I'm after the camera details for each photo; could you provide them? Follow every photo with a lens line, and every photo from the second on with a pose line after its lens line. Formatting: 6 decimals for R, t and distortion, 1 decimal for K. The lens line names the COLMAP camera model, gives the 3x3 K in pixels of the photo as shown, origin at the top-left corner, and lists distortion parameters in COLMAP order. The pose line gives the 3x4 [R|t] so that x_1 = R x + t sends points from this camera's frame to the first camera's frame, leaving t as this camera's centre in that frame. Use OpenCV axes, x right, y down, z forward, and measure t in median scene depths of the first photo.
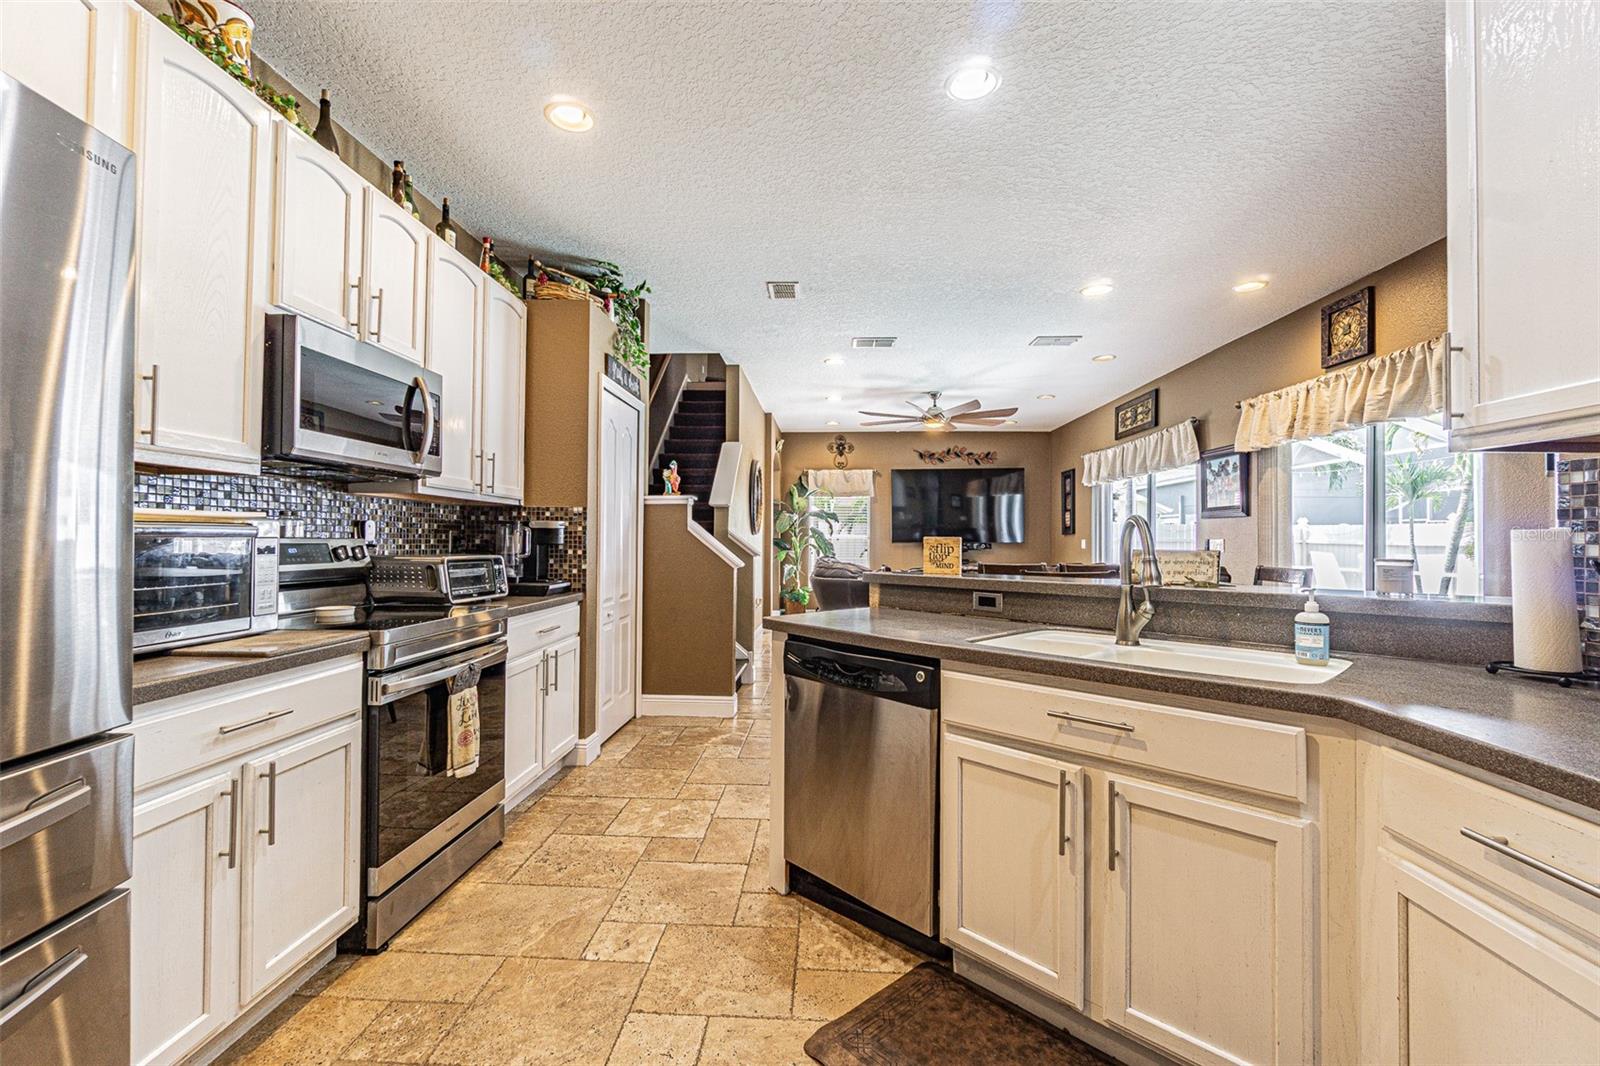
lens RADIAL K [[690.7, 0, 801.7], [0, 690.7, 532.1], [0, 0, 1]] dist [-0.006762, 0.001769]
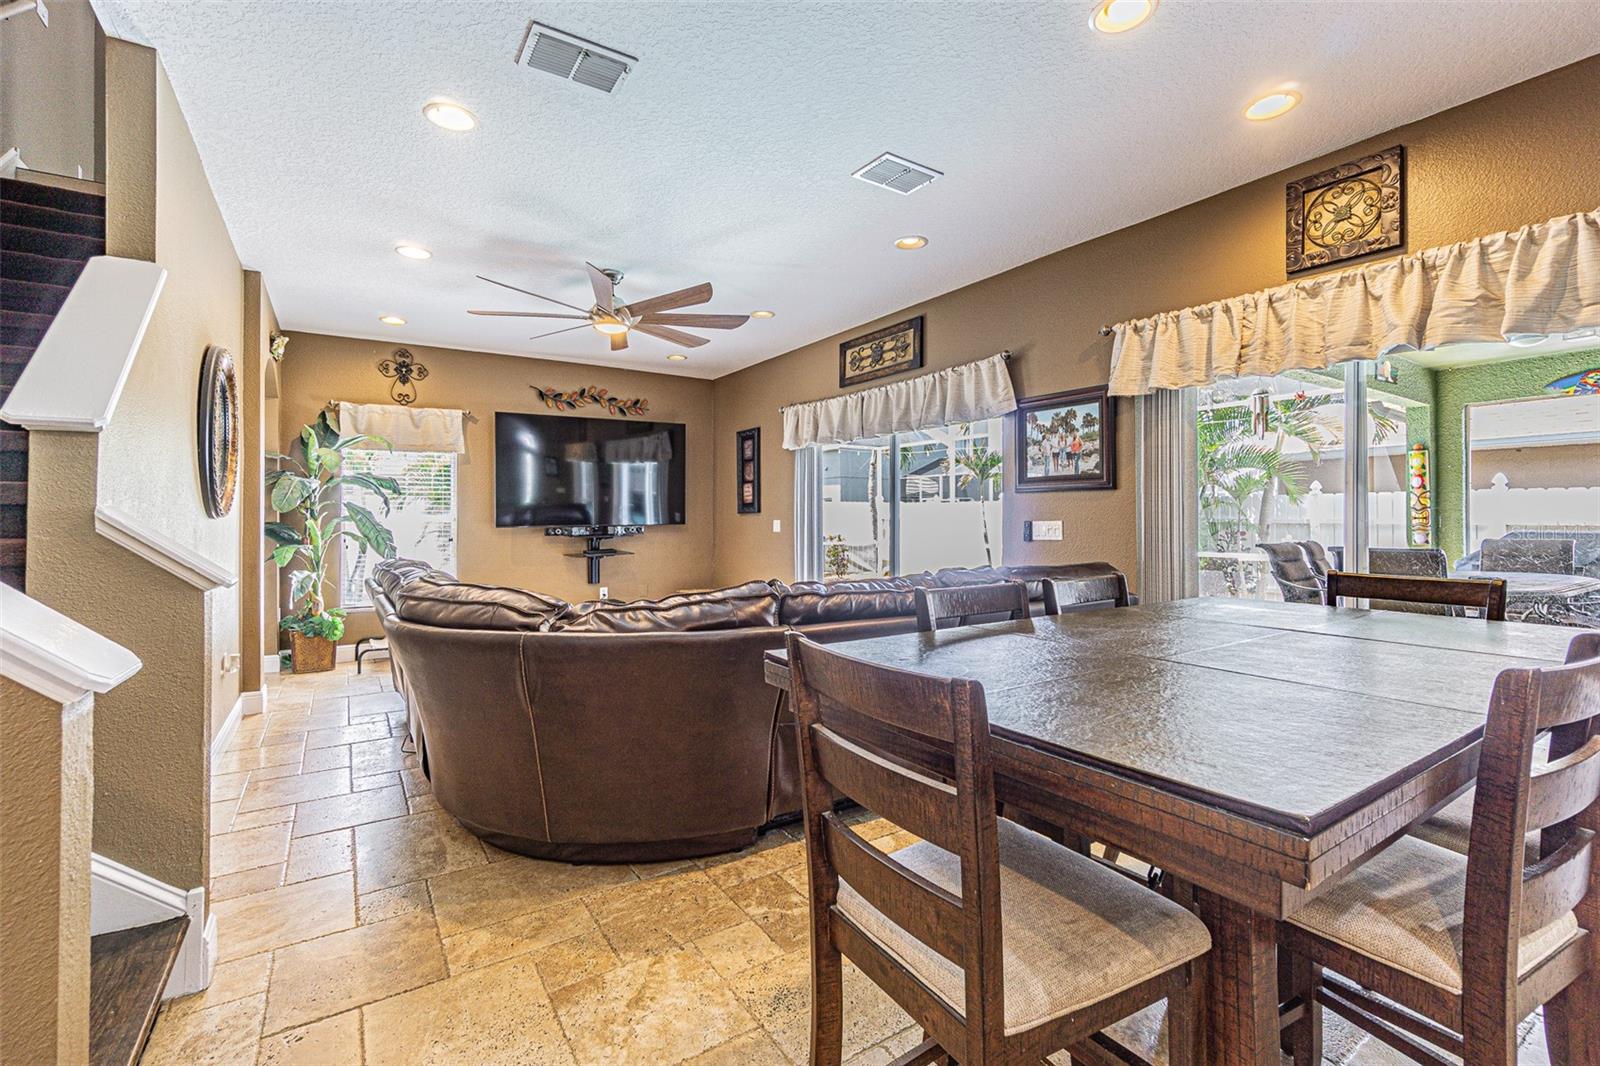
lens RADIAL K [[690.7, 0, 789.8], [0, 690.7, 515.8], [0, 0, 1]] dist [-0.006762, 0.001769]
pose [[0.813481, -0.006479, 0.581556, -0.025259], [0.000371, 0.999944, 0.010622, -0.002465], [-0.581592, -0.008425, 0.813437, 0.420723]]
